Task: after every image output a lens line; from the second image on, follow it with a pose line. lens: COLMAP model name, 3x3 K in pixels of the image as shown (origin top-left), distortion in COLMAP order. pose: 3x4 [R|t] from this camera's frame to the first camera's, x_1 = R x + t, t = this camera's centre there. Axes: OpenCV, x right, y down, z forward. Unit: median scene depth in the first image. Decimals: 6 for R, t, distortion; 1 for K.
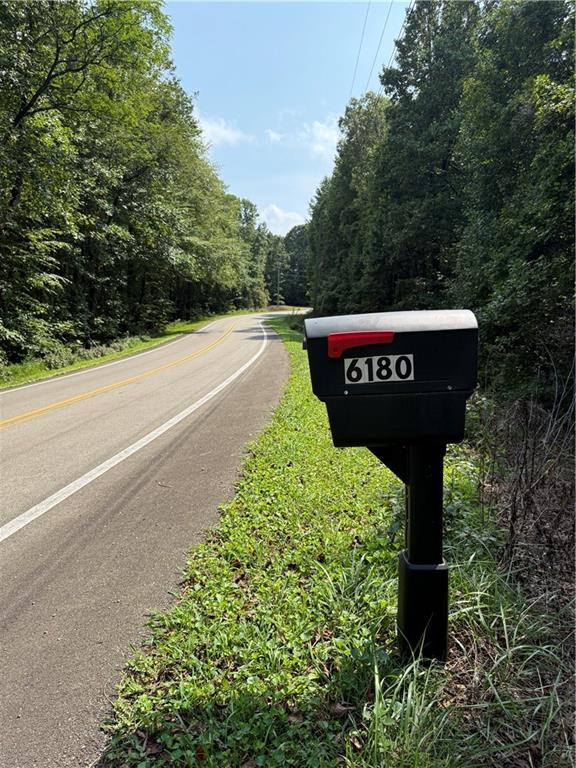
lens RADIAL K [[535.6, 0, 288.0], [0, 535.6, 384.0], [0, 0, 1]] dist [0.067486, -0.083113]
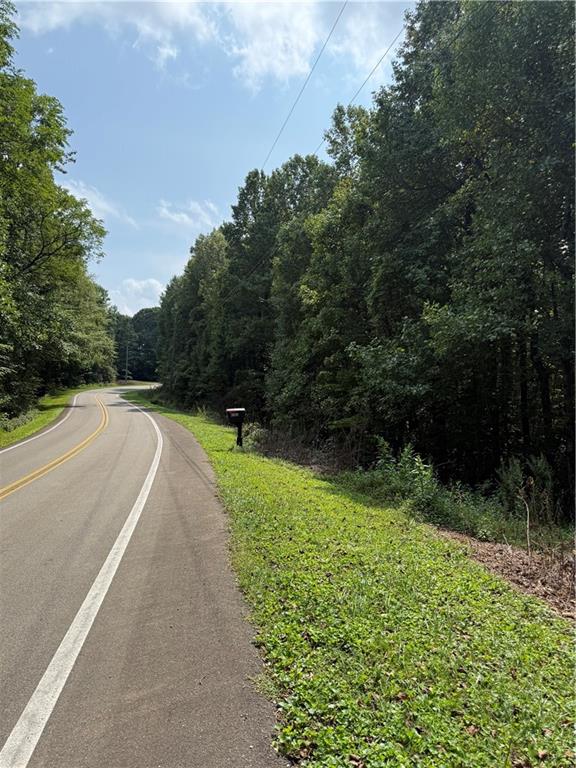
lens RADIAL K [[531.3, 0, 288.0], [0, 531.3, 384.0], [0, 0, 1]] dist [0.206526, -0.399498]
pose [[0.956284, 0.018224, 0.291871, -0.064217], [0.021146, 0.991135, -0.131165, 0.026147], [-0.291674, 0.131602, 0.947421, -0.314125]]
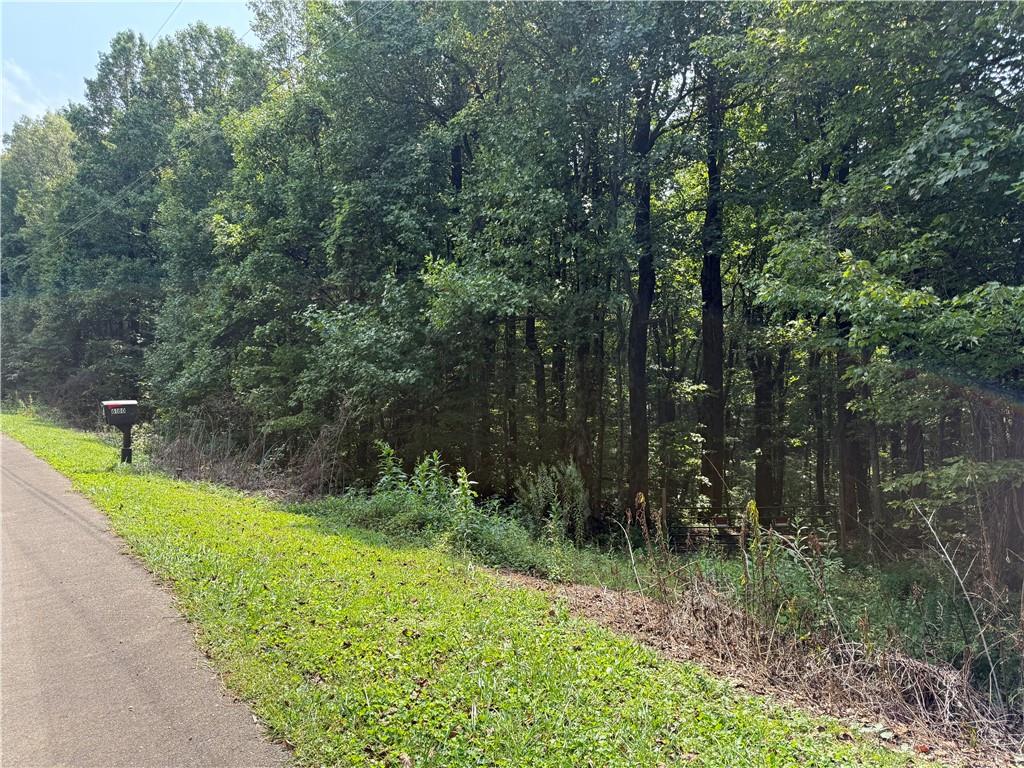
lens RADIAL K [[714.2, 0, 512.0], [0, 714.2, 384.0], [0, 0, 1]] dist [0.067486, -0.083113]
pose [[0.735019, 0.029100, 0.677422, -0.074312], [0.050122, 0.994013, -0.097083, 0.024226], [-0.676191, 0.105312, 0.729160, -0.281509]]
